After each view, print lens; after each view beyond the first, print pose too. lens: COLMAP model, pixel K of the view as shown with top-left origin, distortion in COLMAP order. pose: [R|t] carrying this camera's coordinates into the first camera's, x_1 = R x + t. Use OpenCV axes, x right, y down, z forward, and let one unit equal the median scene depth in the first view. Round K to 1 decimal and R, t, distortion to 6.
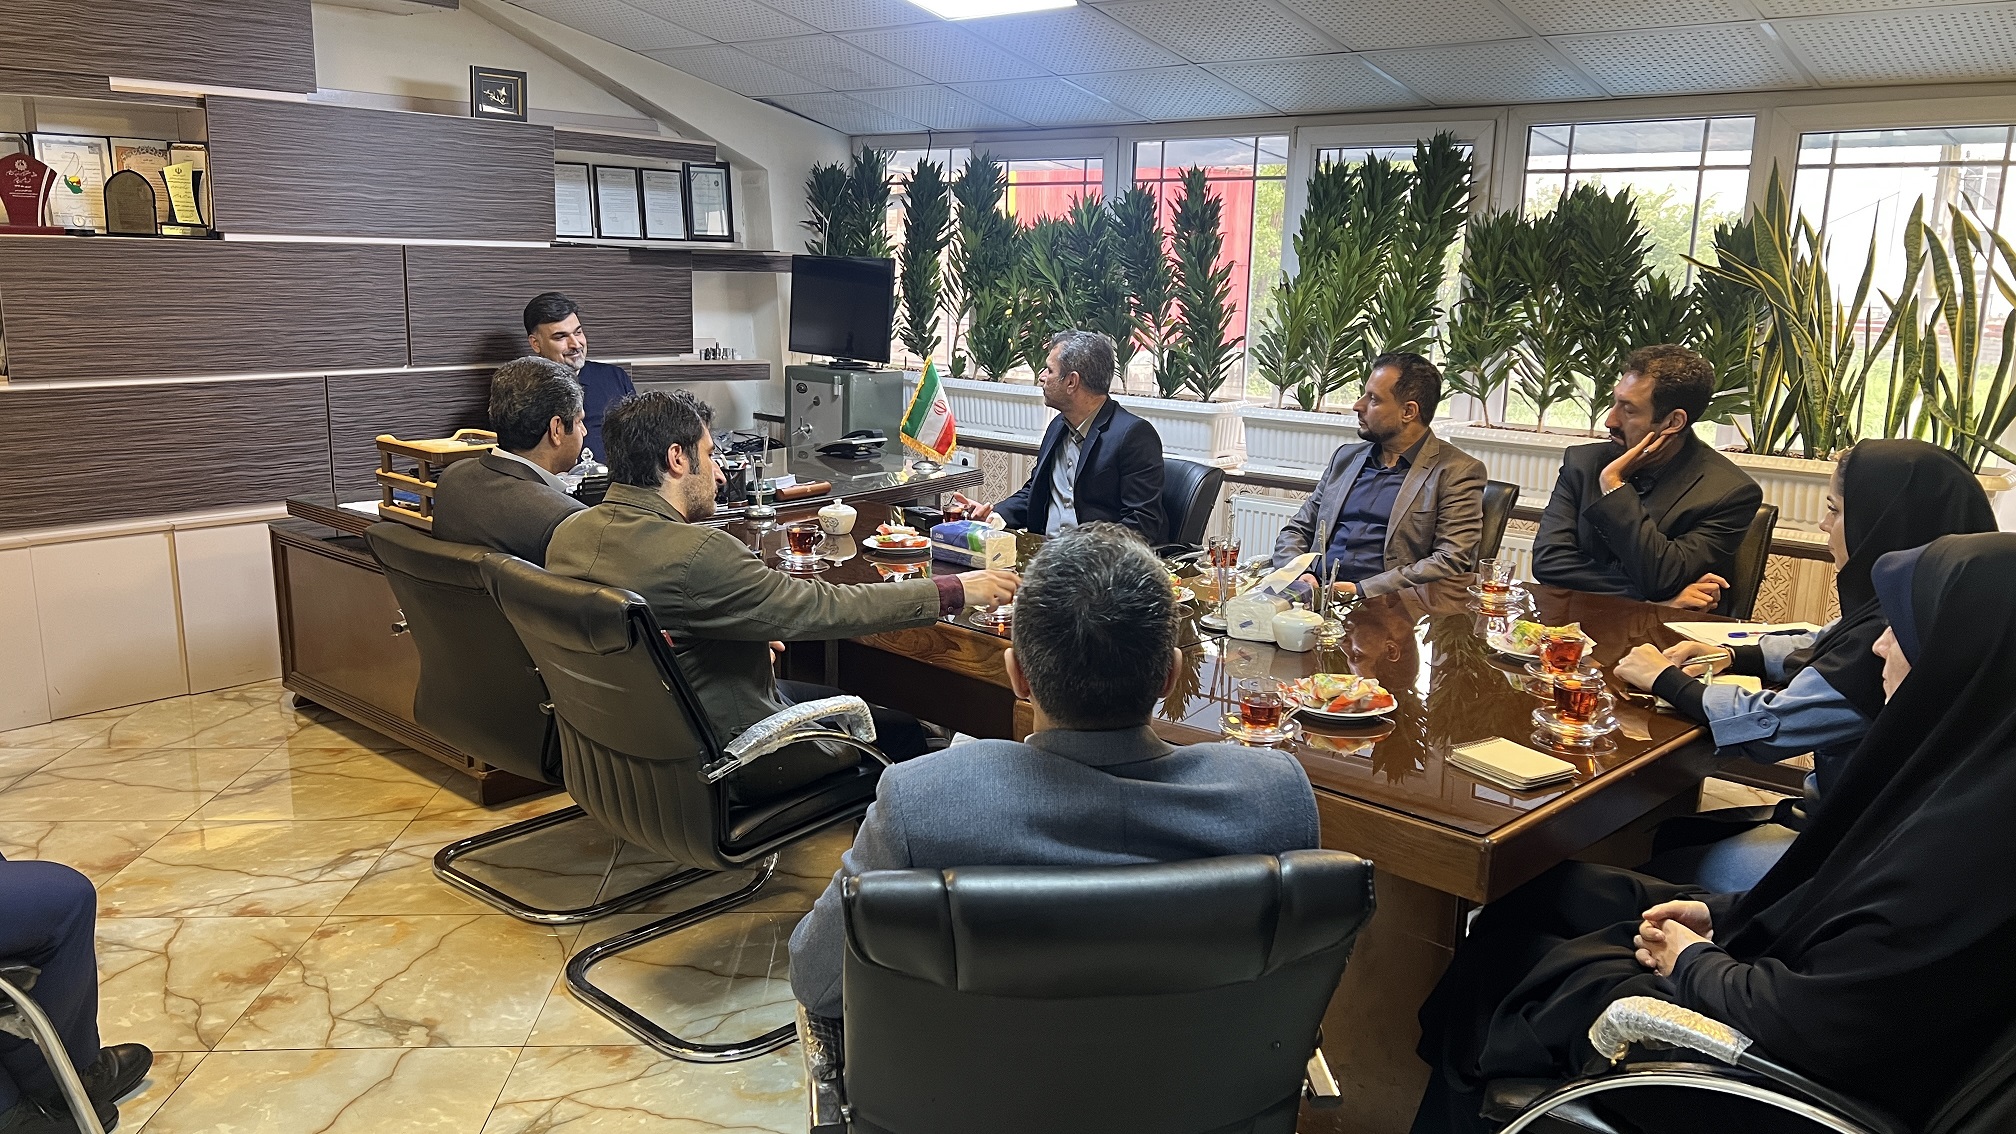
lens RADIAL K [[1549.4, 0, 976.4], [0, 1549.4, 596.4], [0, 0, 1]] dist [0.050969, -0.060029]
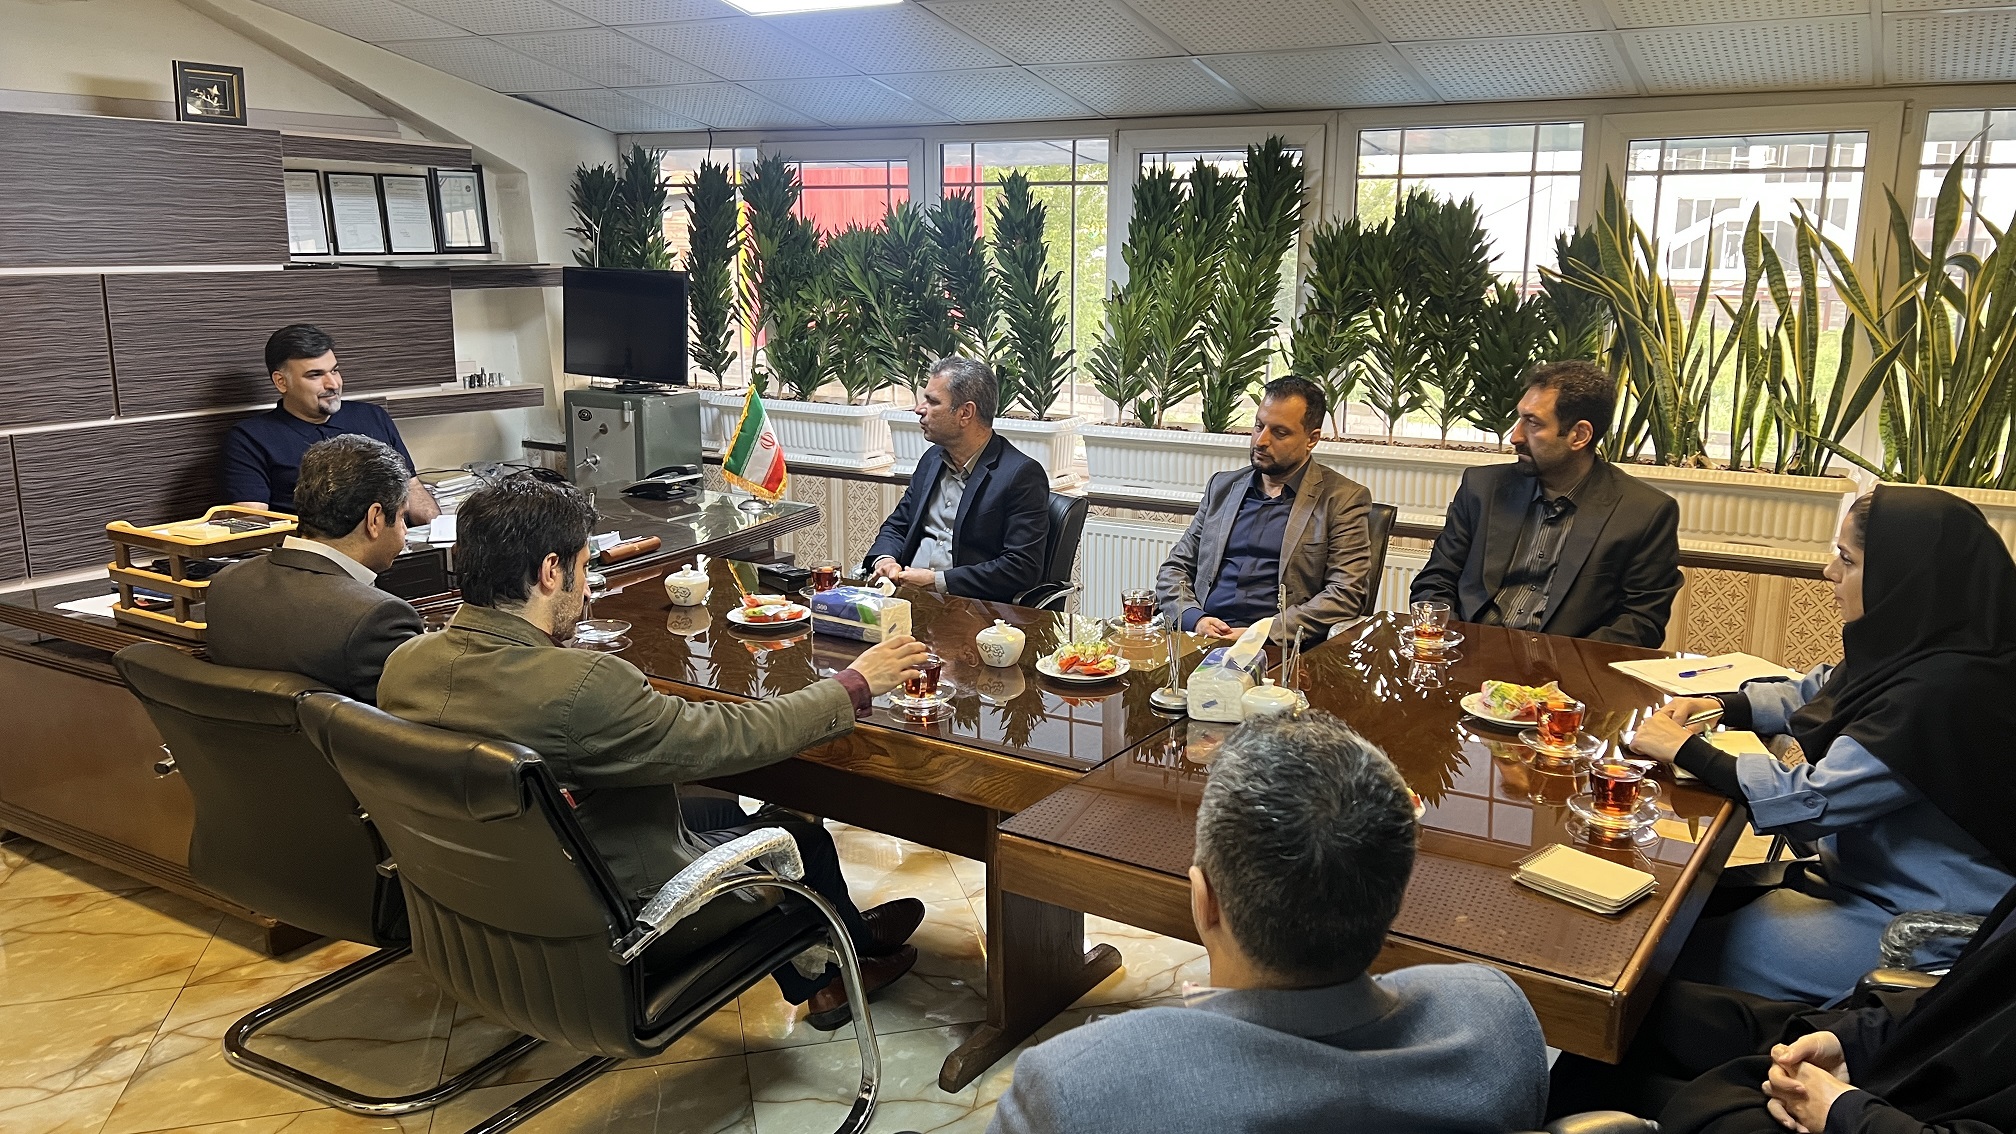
lens RADIAL K [[1549.4, 0, 1014.2], [0, 1549.4, 575.1], [0, 0, 1]] dist [0.050969, -0.060029]
pose [[0.978675, -0.060935, 0.196168, -0.071968], [0.060565, 0.998133, 0.007887, -0.046941], [-0.196282, 0.004162, 0.980539, 0.090847]]
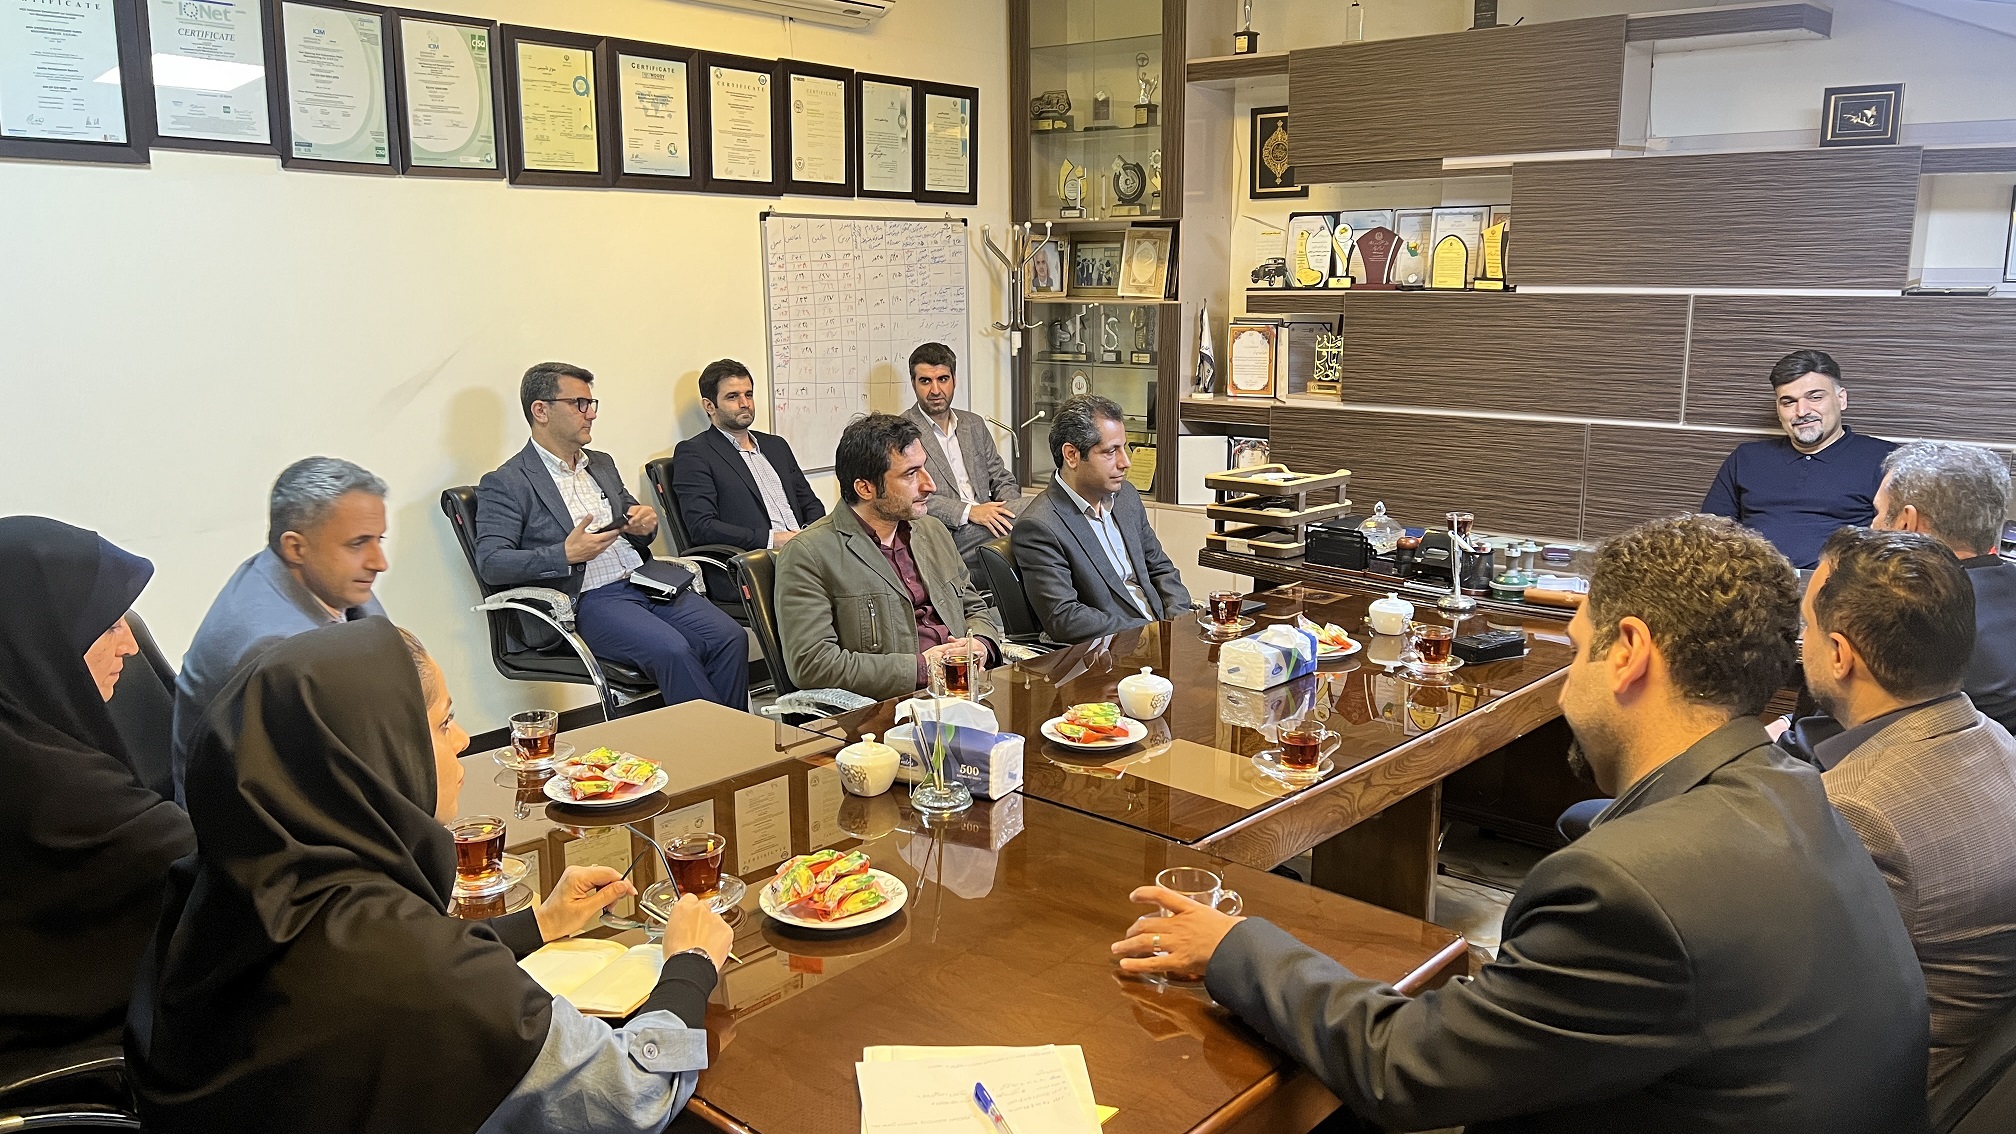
lens RADIAL K [[1549.4, 0, 998.3], [0, 1549.4, 563.3], [0, 0, 1]] dist [0.050969, -0.060029]
pose [[0.048970, 0.176775, -0.983032, 0.655300], [-0.207286, 0.964583, 0.163131, -0.157722], [0.977054, 0.195780, 0.083878, 0.631346]]
